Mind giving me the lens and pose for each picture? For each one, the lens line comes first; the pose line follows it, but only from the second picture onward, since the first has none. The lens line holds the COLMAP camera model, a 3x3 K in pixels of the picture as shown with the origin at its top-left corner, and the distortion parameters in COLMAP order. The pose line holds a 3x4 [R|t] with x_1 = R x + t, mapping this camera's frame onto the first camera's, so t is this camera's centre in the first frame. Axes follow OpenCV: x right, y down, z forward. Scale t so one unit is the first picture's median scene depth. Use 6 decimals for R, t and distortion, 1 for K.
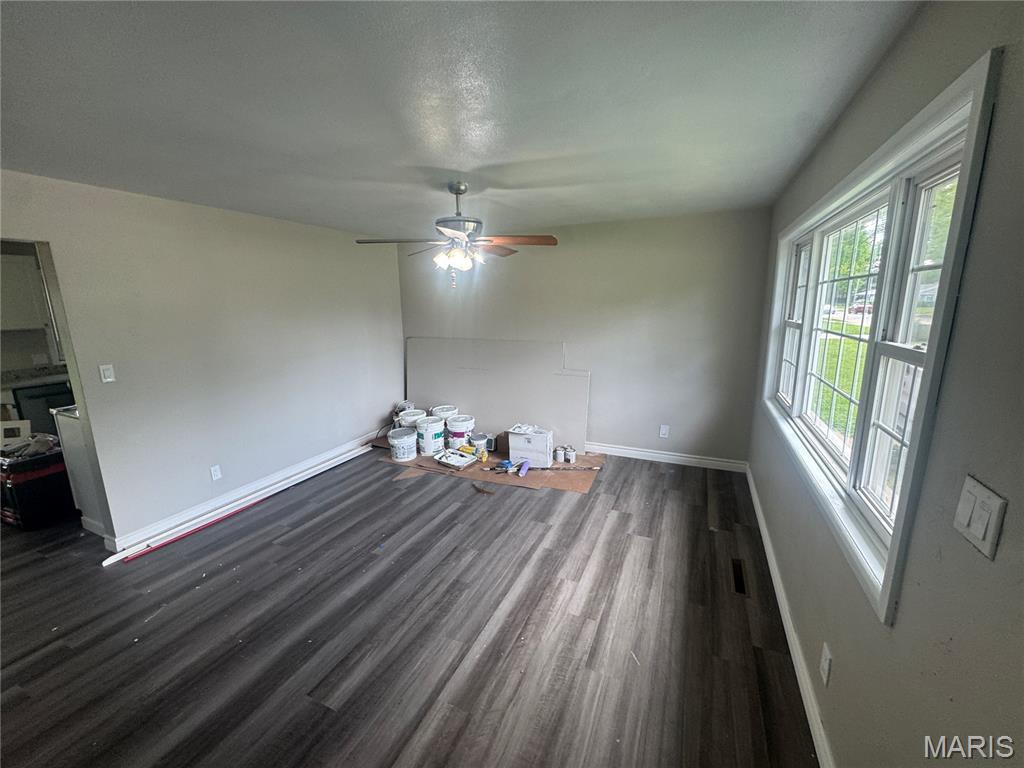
lens RADIAL K [[408.7, 0, 510.8], [0, 408.7, 383.8], [0, 0, 1]] dist [-0.006170, -0.000088]
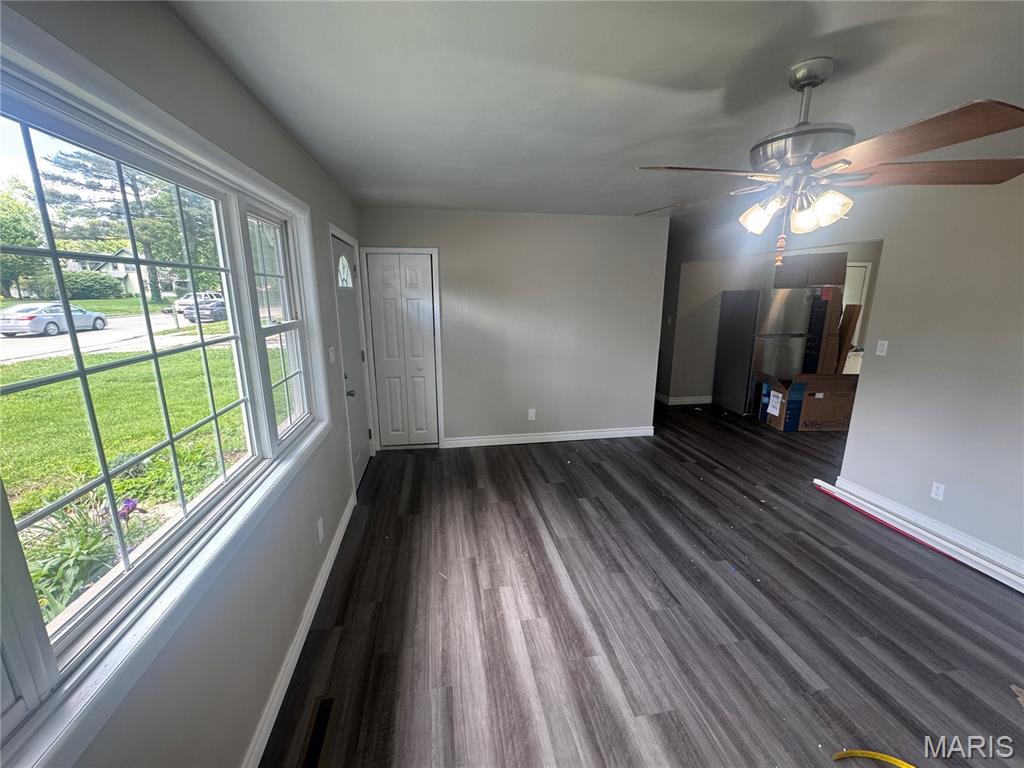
lens RADIAL K [[408.7, 0, 510.8], [0, 408.7, 383.8], [0, 0, 1]] dist [-0.006170, -0.000088]
pose [[-0.821182, 0.140821, -0.553018, 0.594085], [-0.098543, 0.919526, 0.380475, -0.299514], [0.562093, 0.366935, -0.741222, 1.457365]]
